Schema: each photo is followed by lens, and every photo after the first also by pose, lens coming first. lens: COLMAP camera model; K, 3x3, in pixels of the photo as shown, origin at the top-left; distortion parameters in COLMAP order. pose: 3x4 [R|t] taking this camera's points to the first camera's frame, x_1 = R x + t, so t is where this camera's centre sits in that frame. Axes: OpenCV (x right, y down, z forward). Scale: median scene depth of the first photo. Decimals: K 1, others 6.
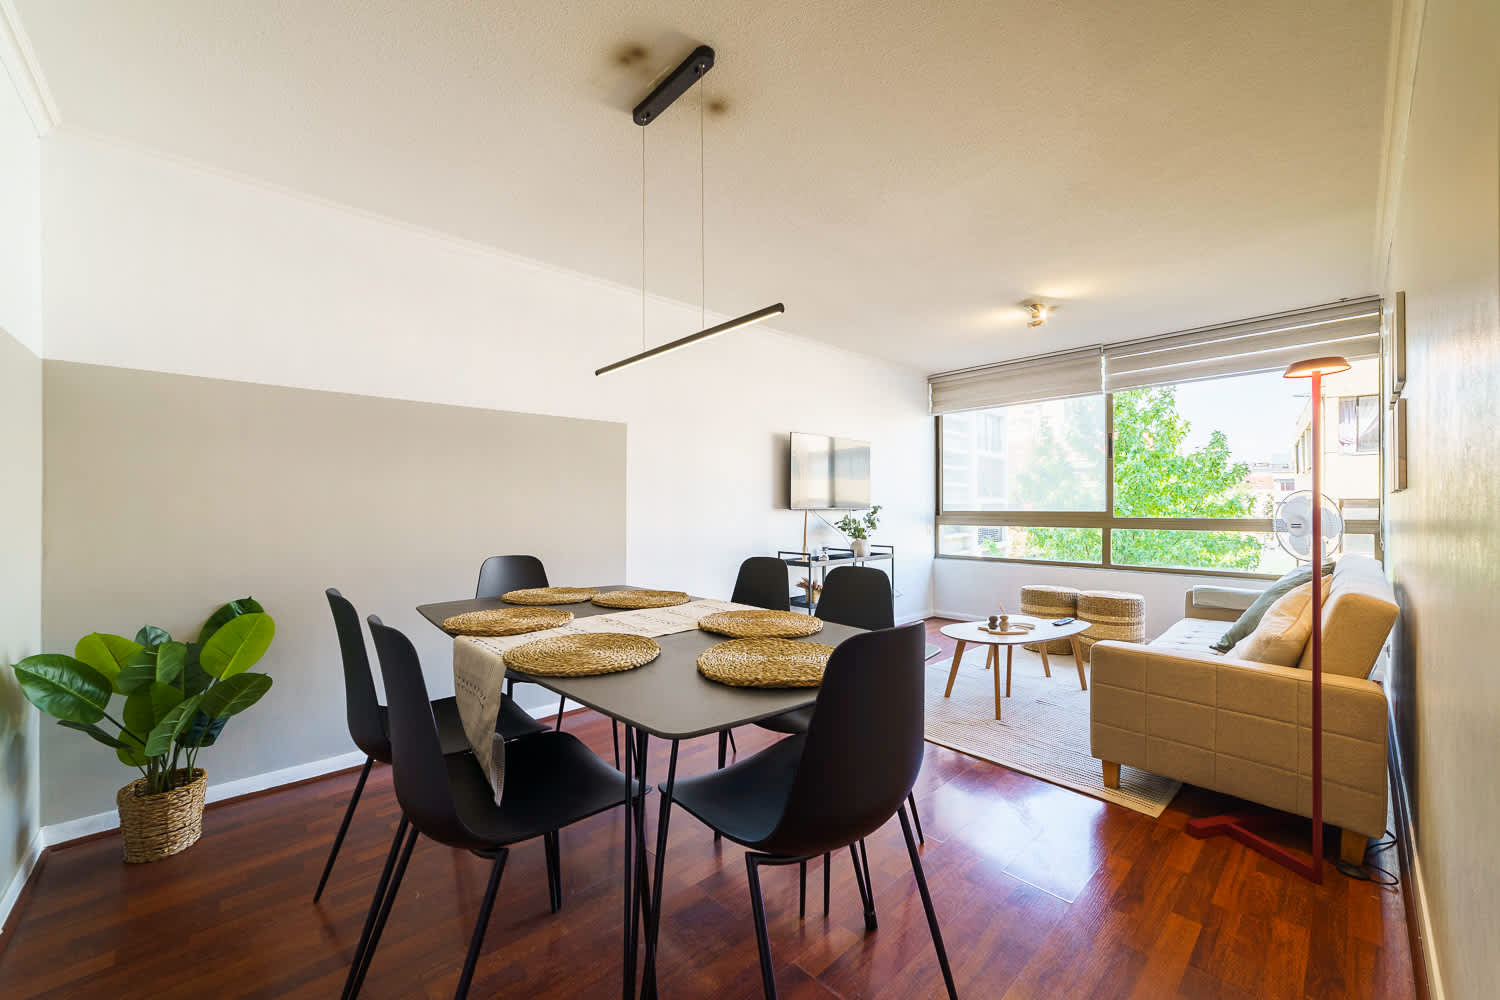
lens RADIAL K [[824.8, 0, 750.0], [0, 824.8, 500.0], [0, 0, 1]] dist [0.000243, 0.000447]
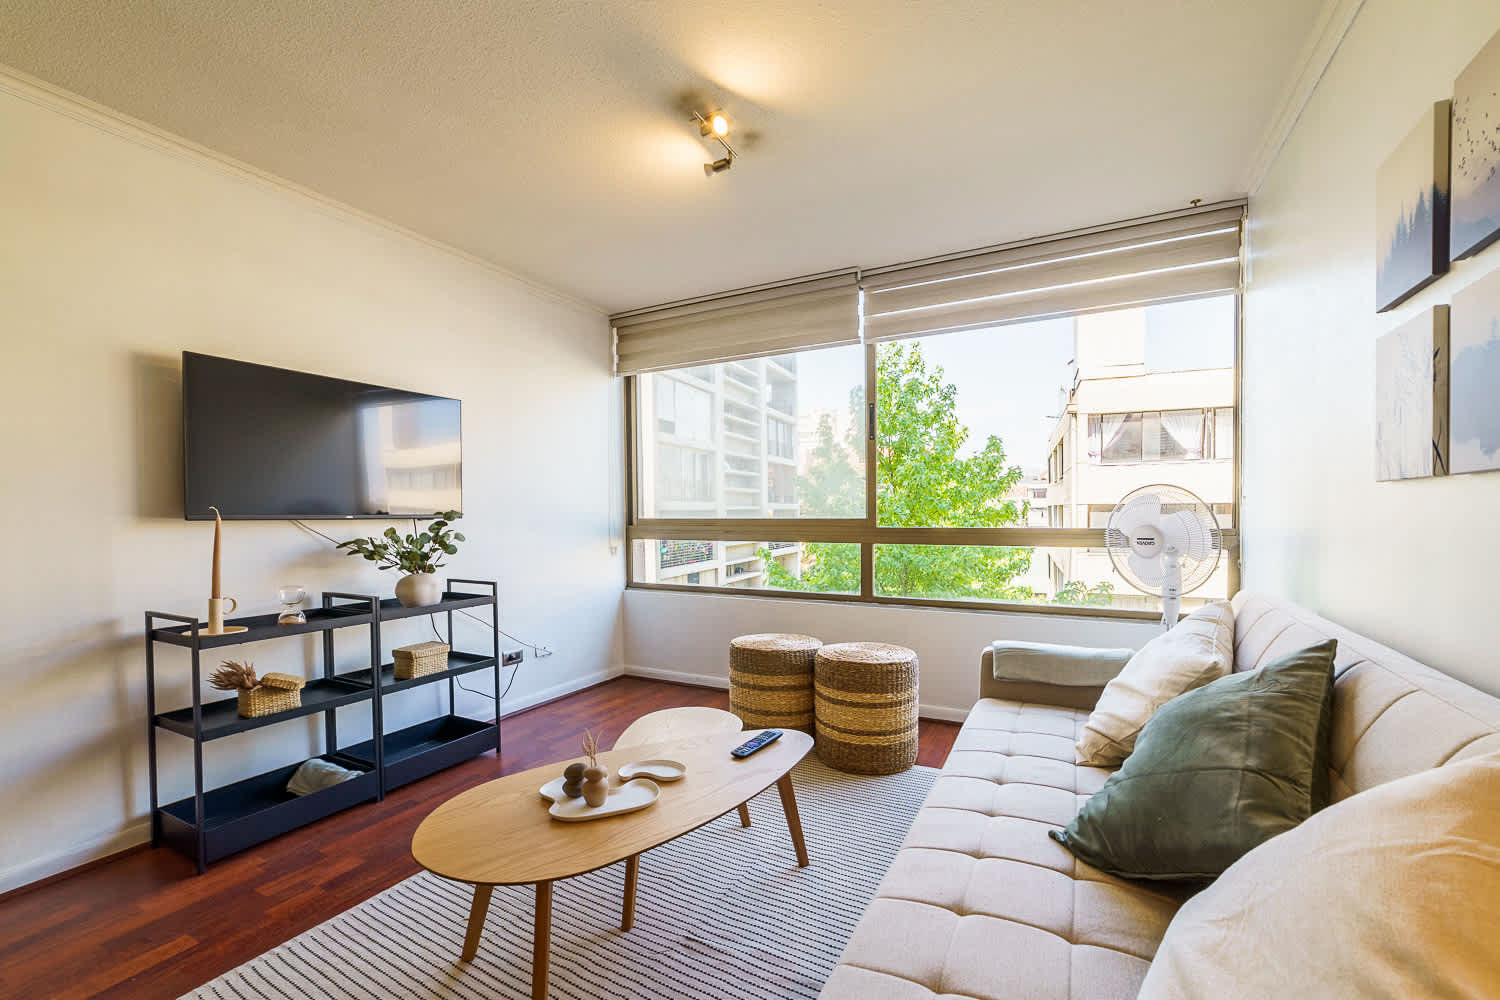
lens RADIAL K [[589.1, 0, 747.1], [0, 589.1, 510.6], [0, 0, 1]] dist [-0.016525, 0.000005]
pose [[0.989596, -0.003762, 0.143825, 0.255899], [0.003035, 0.999982, 0.005271, 0.004578], [-0.143843, -0.004779, 0.989589, 0.515941]]
